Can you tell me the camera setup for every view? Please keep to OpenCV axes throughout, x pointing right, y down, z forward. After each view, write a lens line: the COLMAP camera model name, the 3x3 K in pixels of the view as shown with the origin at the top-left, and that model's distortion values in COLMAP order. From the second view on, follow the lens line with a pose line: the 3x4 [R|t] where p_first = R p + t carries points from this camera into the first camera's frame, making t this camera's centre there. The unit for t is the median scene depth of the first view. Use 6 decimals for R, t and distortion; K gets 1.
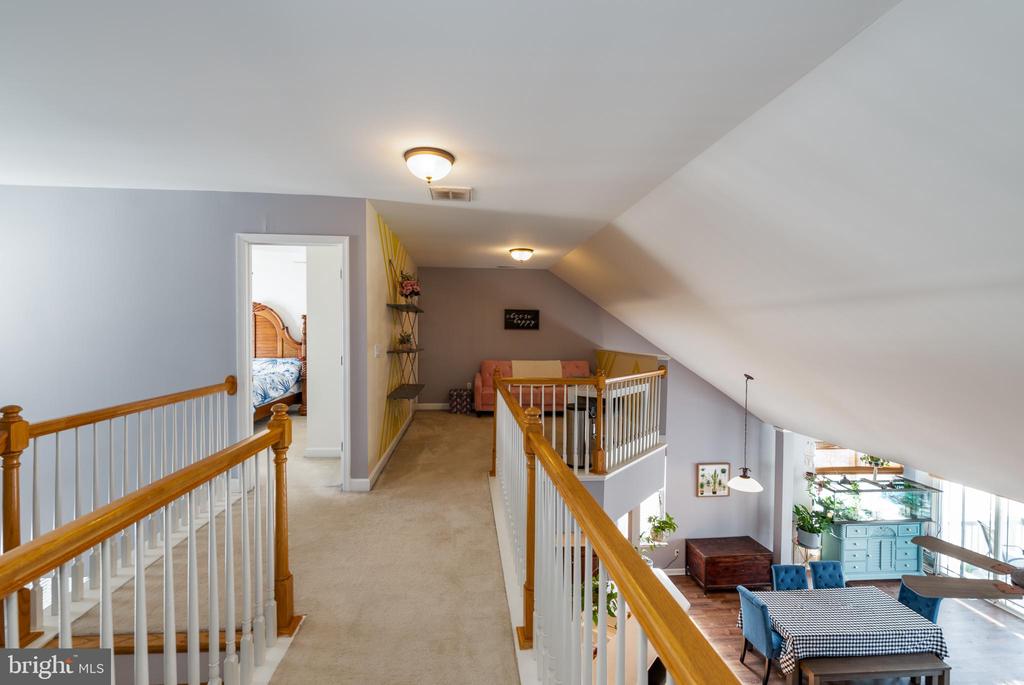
lens RADIAL K [[433.0, 0, 504.9], [0, 433.0, 342.5], [0, 0, 1]] dist [-0.001087, -0.000182]
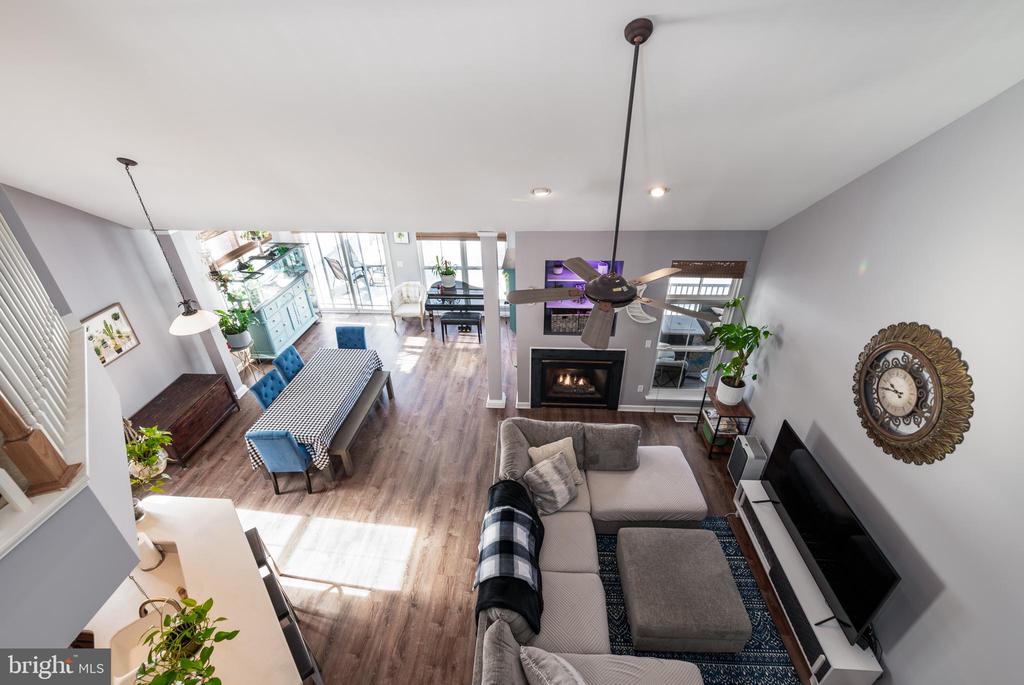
lens RADIAL K [[433.0, 0, 504.9], [0, 433.0, 342.5], [0, 0, 1]] dist [-0.001087, -0.000182]
pose [[0.163198, -0.510622, 0.844175, 0.009532], [0.036139, 0.858166, 0.512098, 0.005123], [-0.985931, -0.053066, 0.158504, 0.305033]]
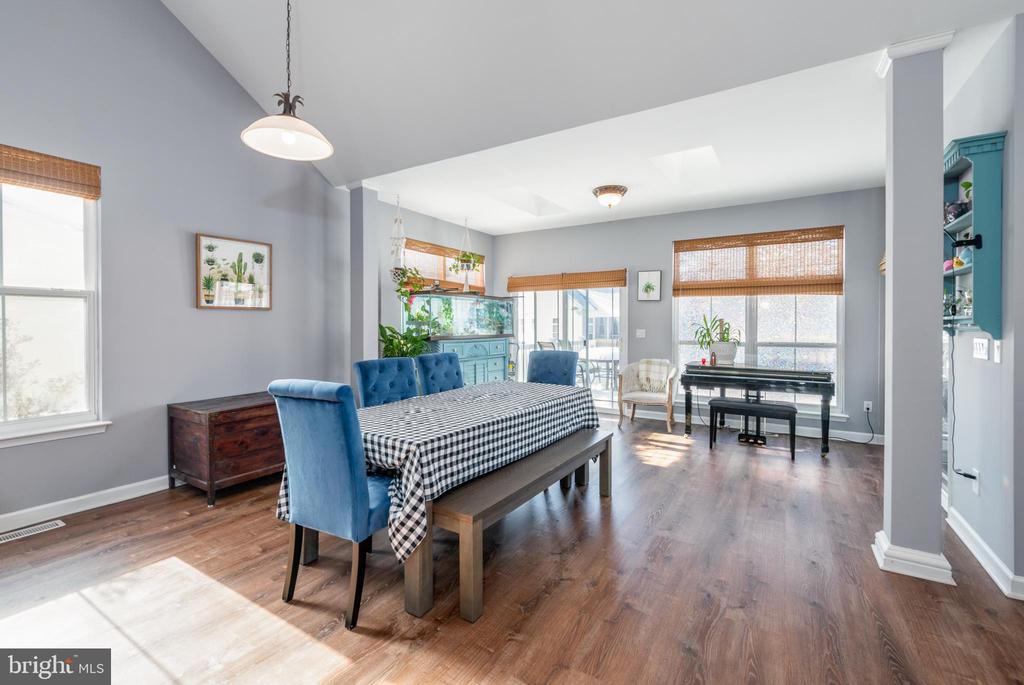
lens RADIAL K [[441.3, 0, 508.4], [0, 441.3, 328.6], [0, 0, 1]] dist [-0.003388, -0.000664]
pose [[0.601934, -0.018542, 0.798330, 0.291934], [0.016263, 0.999808, 0.010959, 0.403093], [-0.798380, 0.006387, 0.602120, 0.499989]]
